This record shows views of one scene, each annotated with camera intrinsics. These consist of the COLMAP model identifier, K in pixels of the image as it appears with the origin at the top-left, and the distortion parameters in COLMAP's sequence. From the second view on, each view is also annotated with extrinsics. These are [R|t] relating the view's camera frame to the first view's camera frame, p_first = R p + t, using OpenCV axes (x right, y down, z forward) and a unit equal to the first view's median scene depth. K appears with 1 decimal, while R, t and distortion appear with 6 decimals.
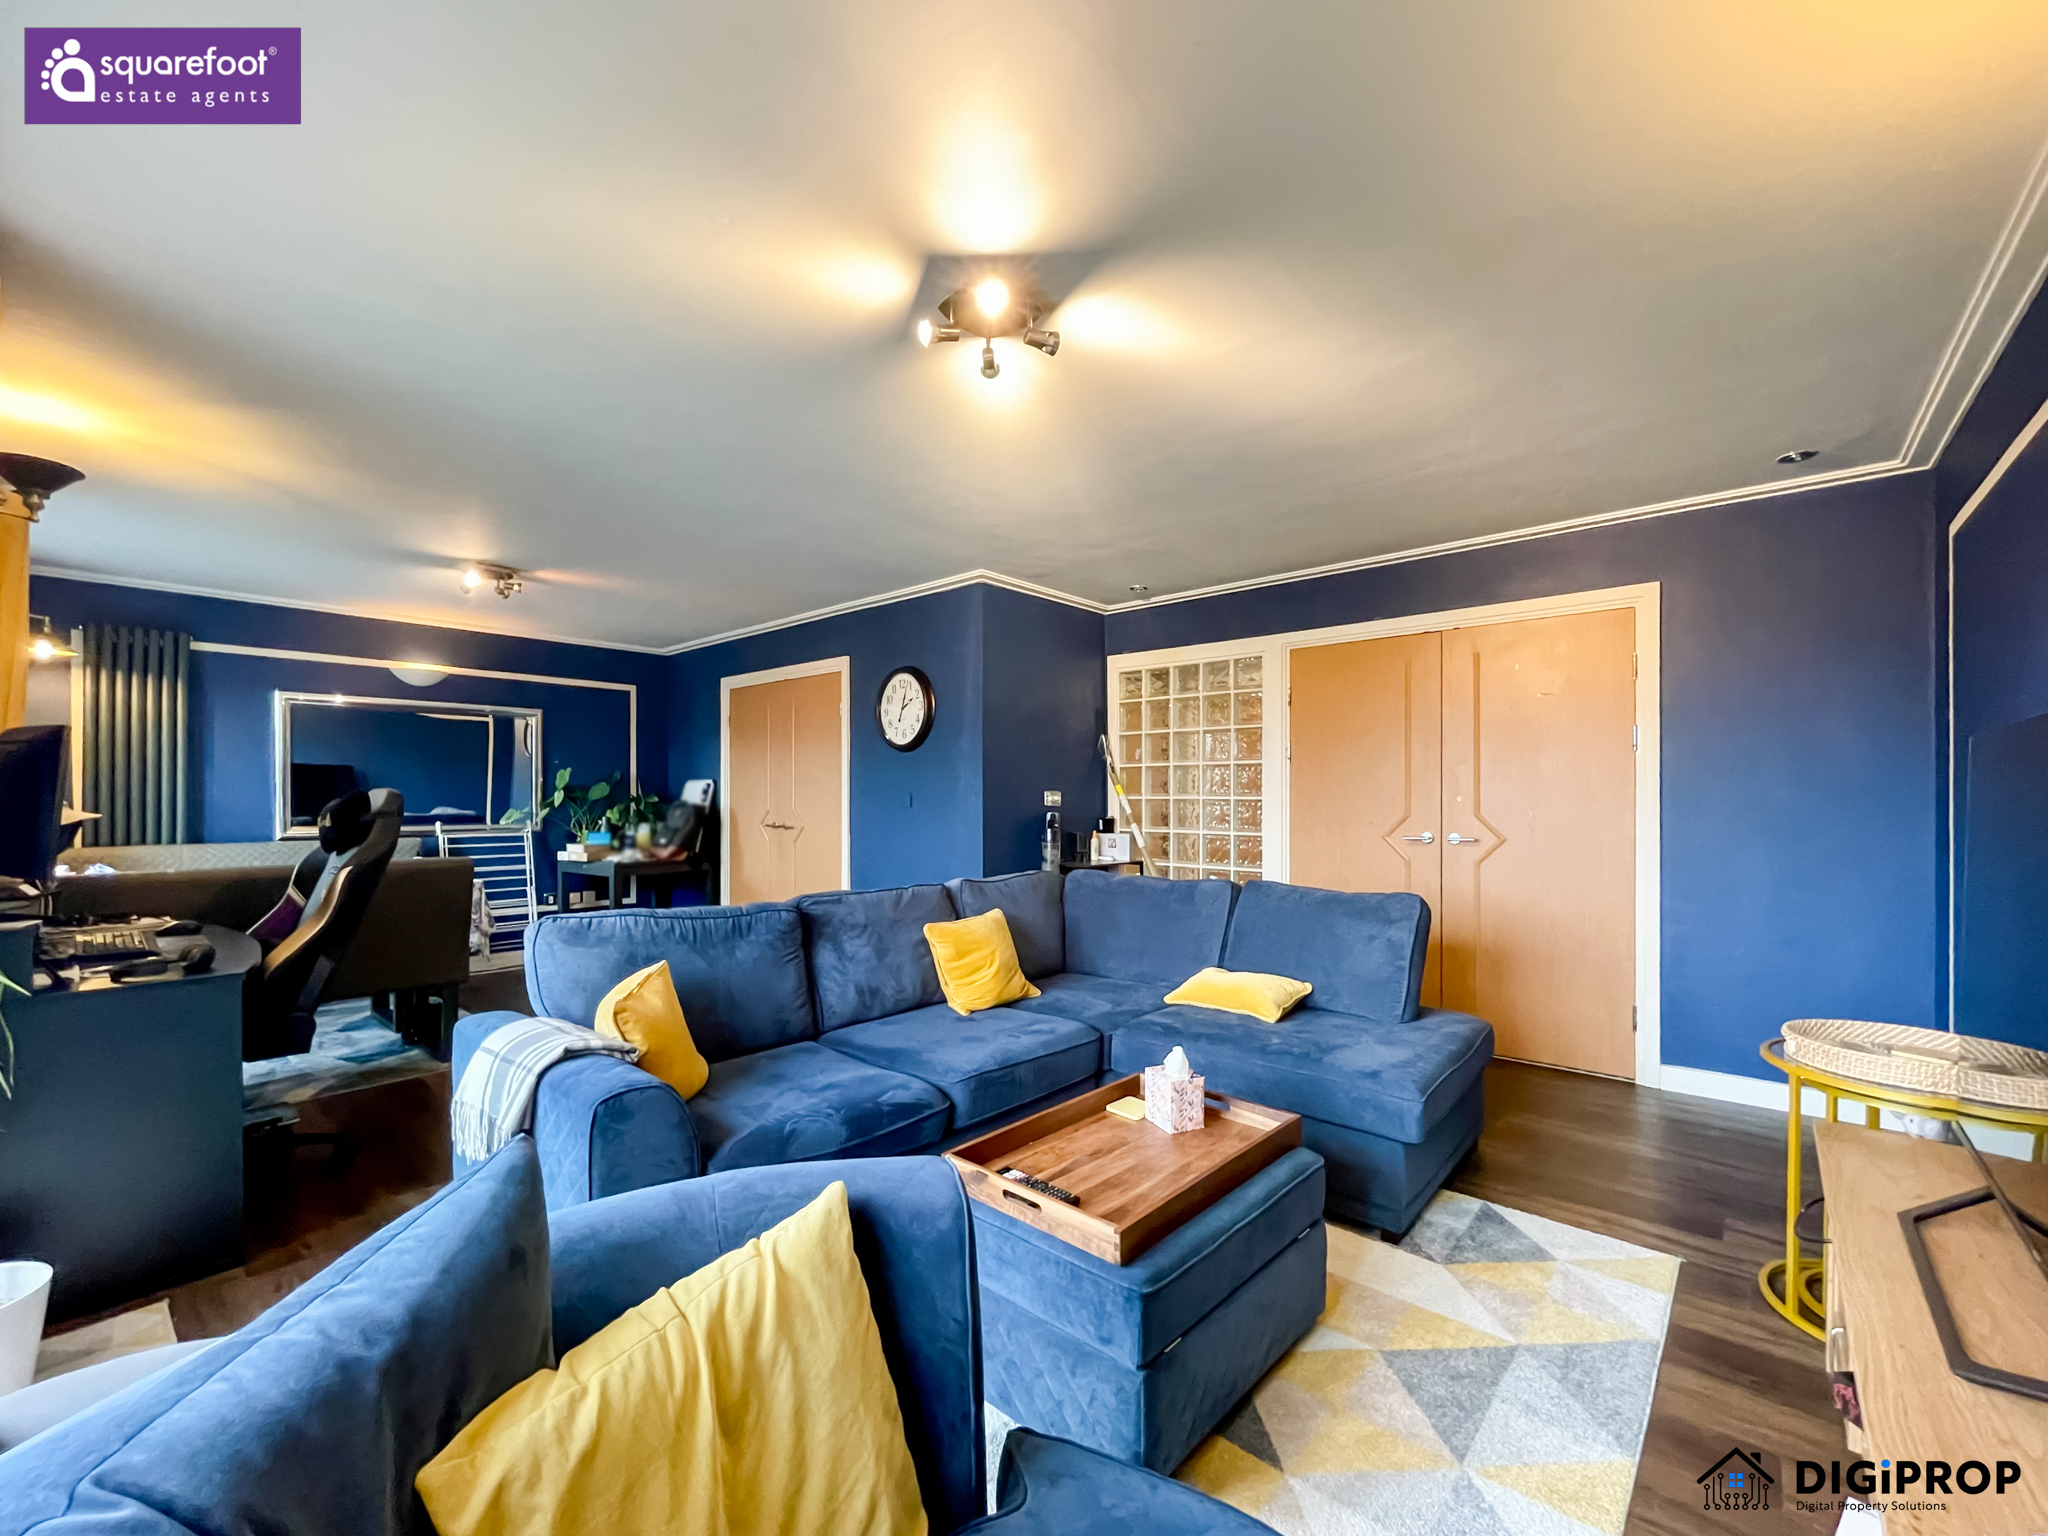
lens RADIAL K [[833.4, 0, 1030.8], [0, 833.4, 812.6], [0, 0, 1]] dist [0.000079, 0.000028]
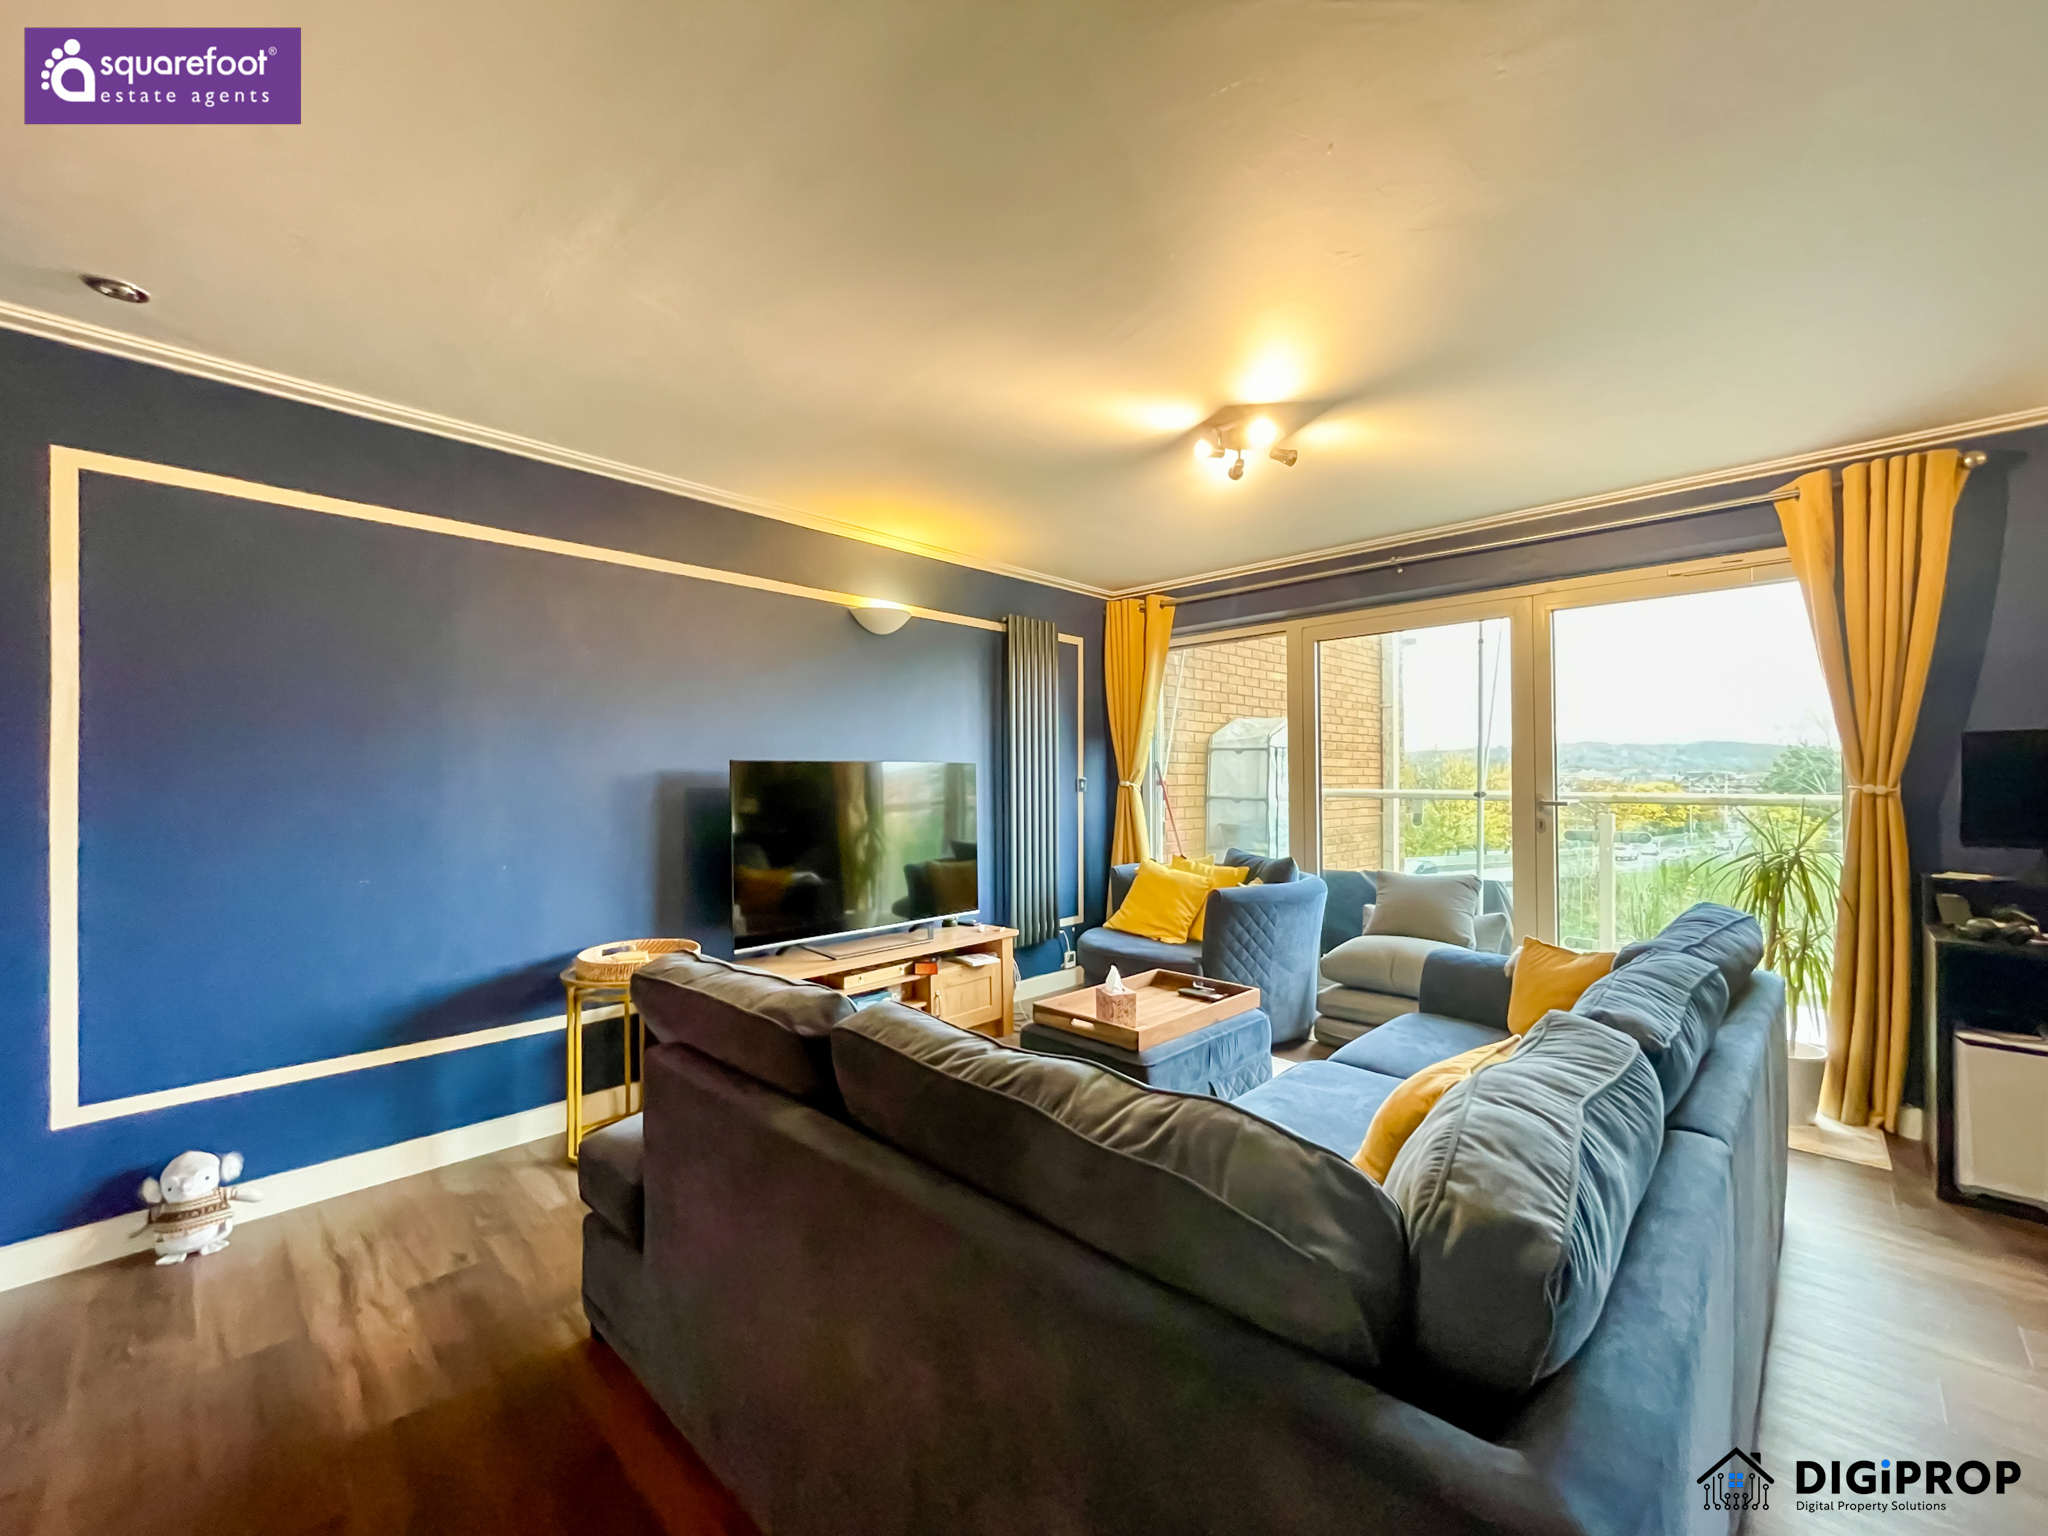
lens RADIAL K [[840.7, 0, 1024.0], [0, 840.7, 768.0], [0, 0, 1]] dist [0.000029, 0.000157]
pose [[-0.998008, 0.003084, 0.063012, 0.147378], [0.003276, 0.999990, 0.002934, -0.034505], [-0.063002, 0.003135, -0.998008, 1.393231]]
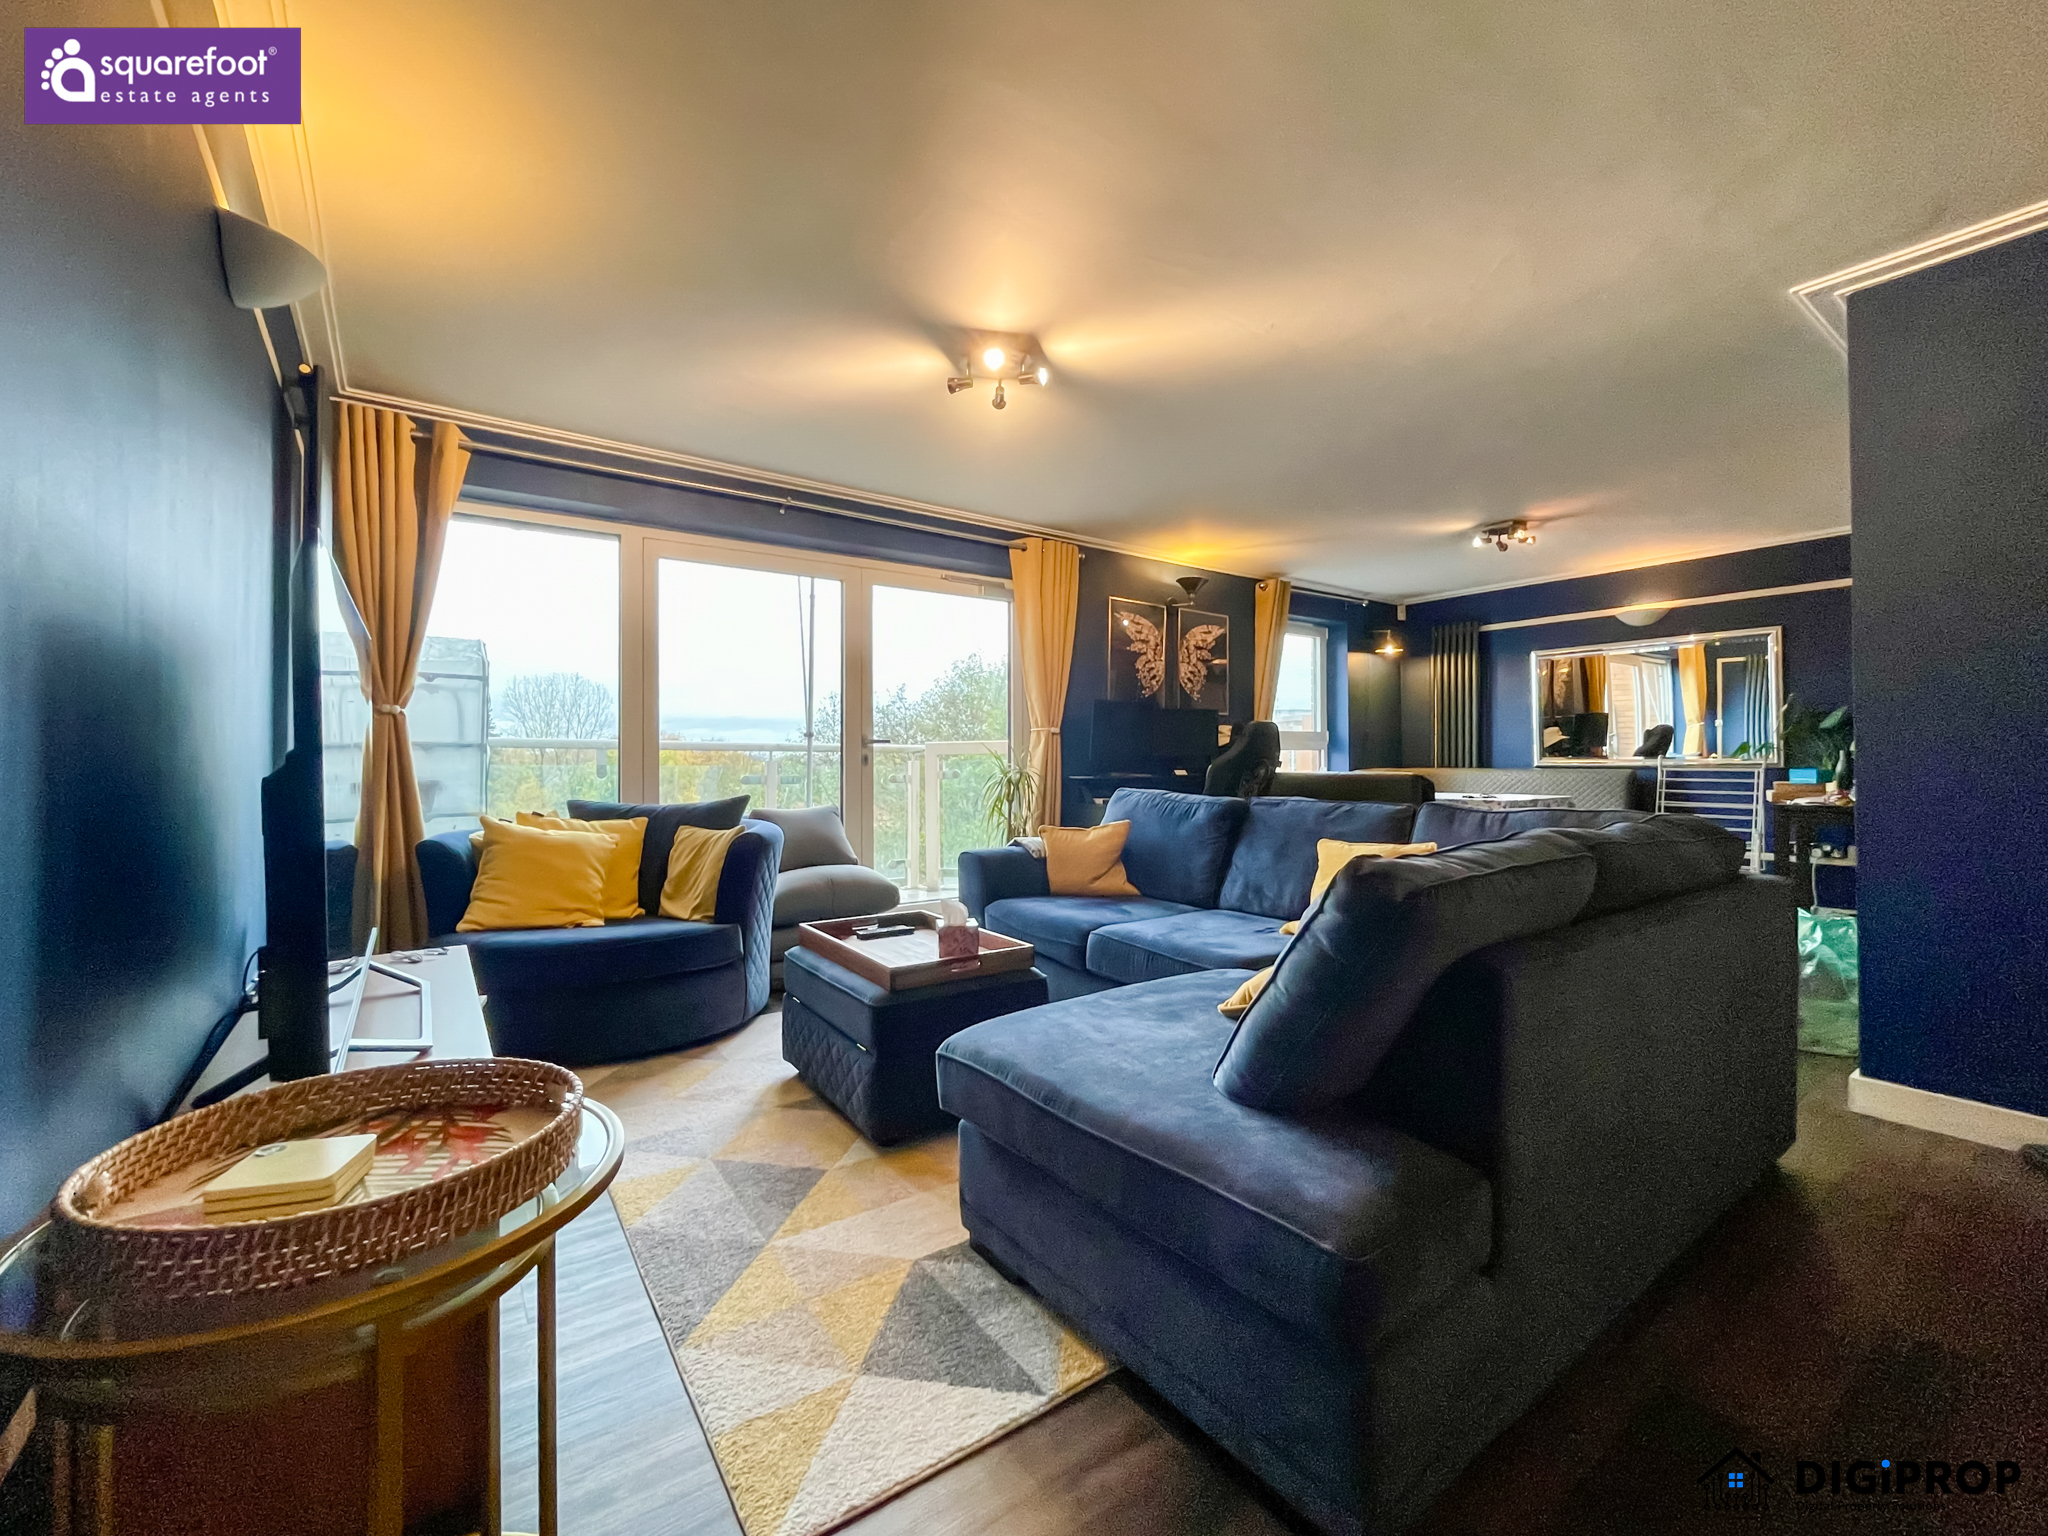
lens RADIAL K [[840.7, 0, 1024.0], [0, 840.7, 768.0], [0, 0, 1]] dist [0.000029, 0.000157]
pose [[-0.233866, 0.007196, -0.972242, 0.779828], [-0.012265, 0.999871, 0.010351, 0.042581], [0.972191, 0.014346, -0.233748, 0.803109]]
